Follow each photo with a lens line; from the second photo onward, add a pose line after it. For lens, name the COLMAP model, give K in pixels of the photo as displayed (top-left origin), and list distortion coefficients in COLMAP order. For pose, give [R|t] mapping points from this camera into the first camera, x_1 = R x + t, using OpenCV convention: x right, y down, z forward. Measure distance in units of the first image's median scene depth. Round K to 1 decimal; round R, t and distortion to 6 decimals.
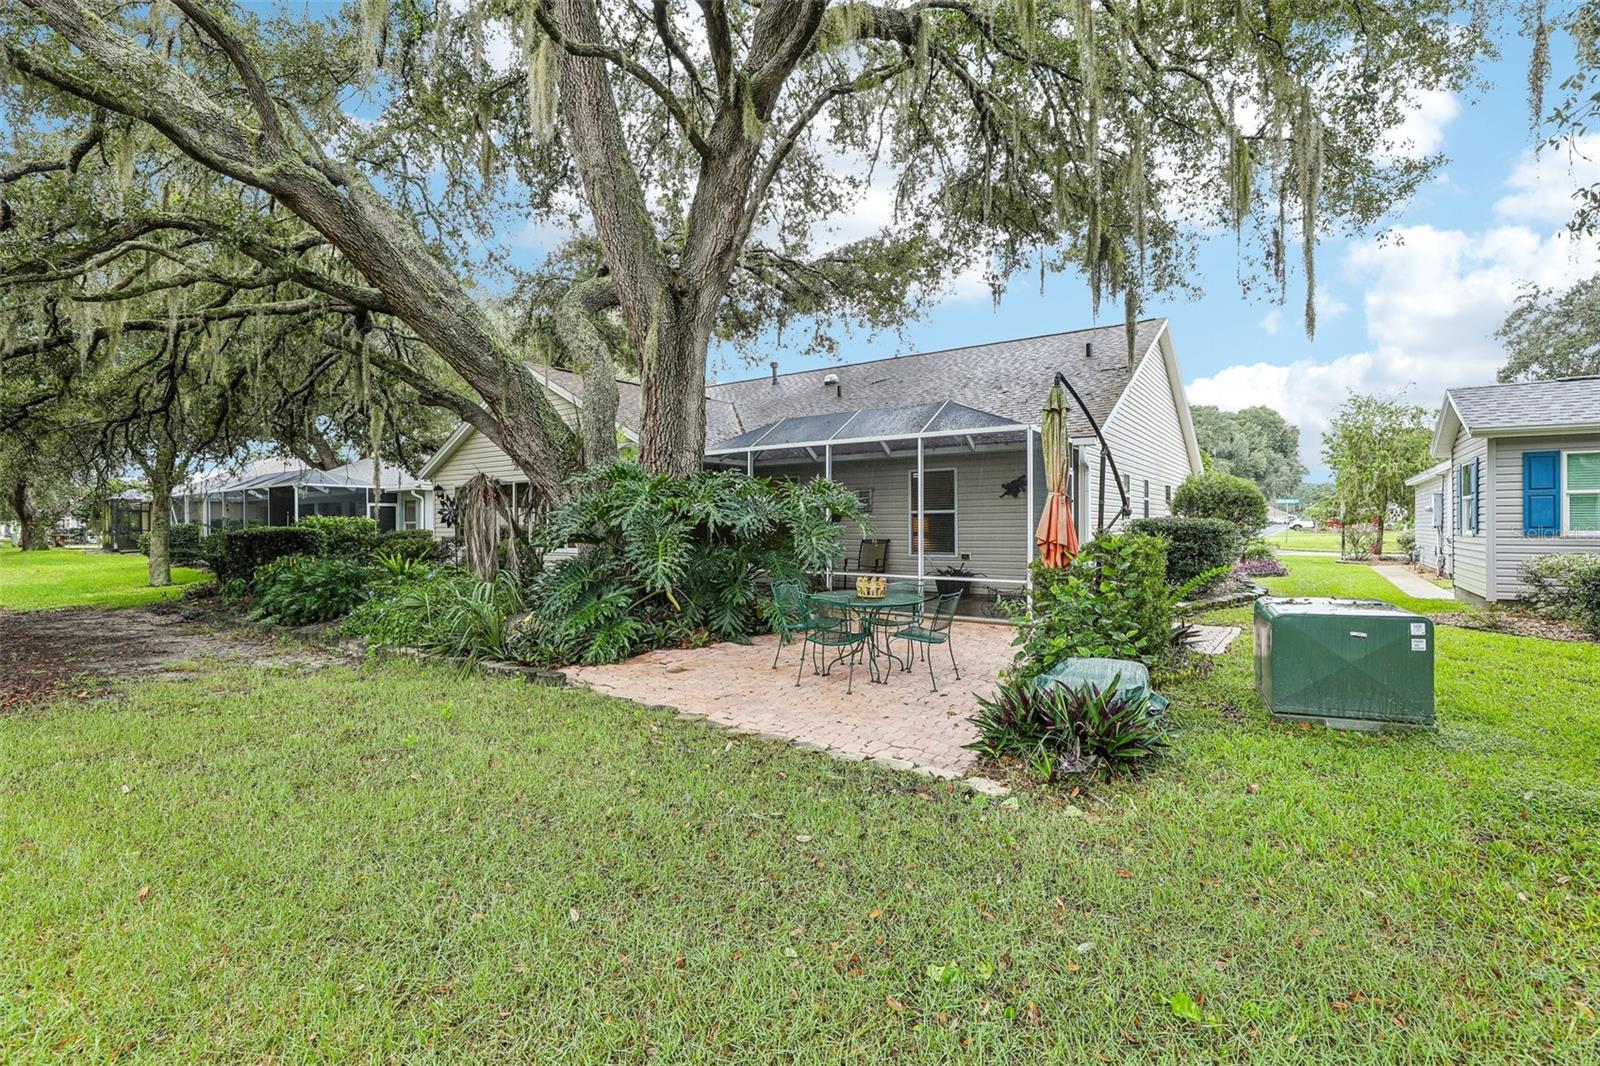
lens RADIAL K [[744.1, 0, 798.6], [0, 744.1, 530.3], [0, 0, 1]] dist [-0.024140, 0.001311]
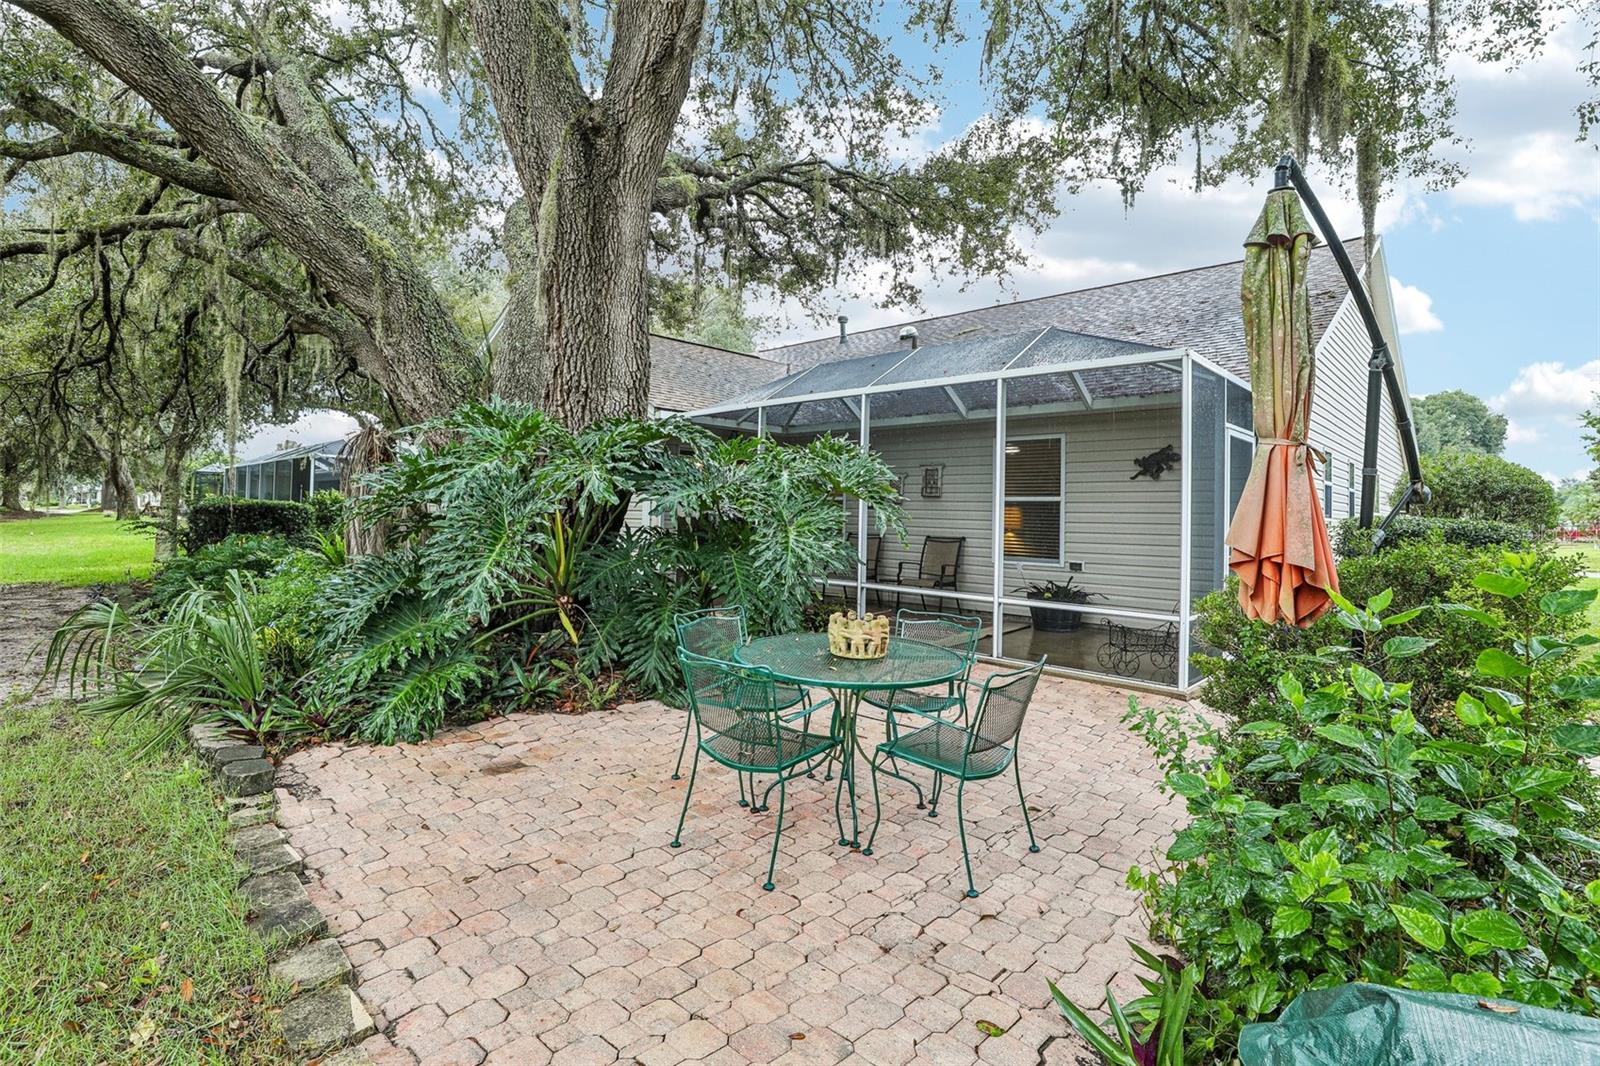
lens RADIAL K [[744.1, 0, 798.8], [0, 744.1, 491.5], [0, 0, 1]] dist [-0.024140, 0.001311]
pose [[0.987833, 0.022265, -0.153914, 0.083634], [-0.028614, 0.998823, -0.039163, 0.001209], [0.152861, 0.043091, 0.987308, 0.317573]]
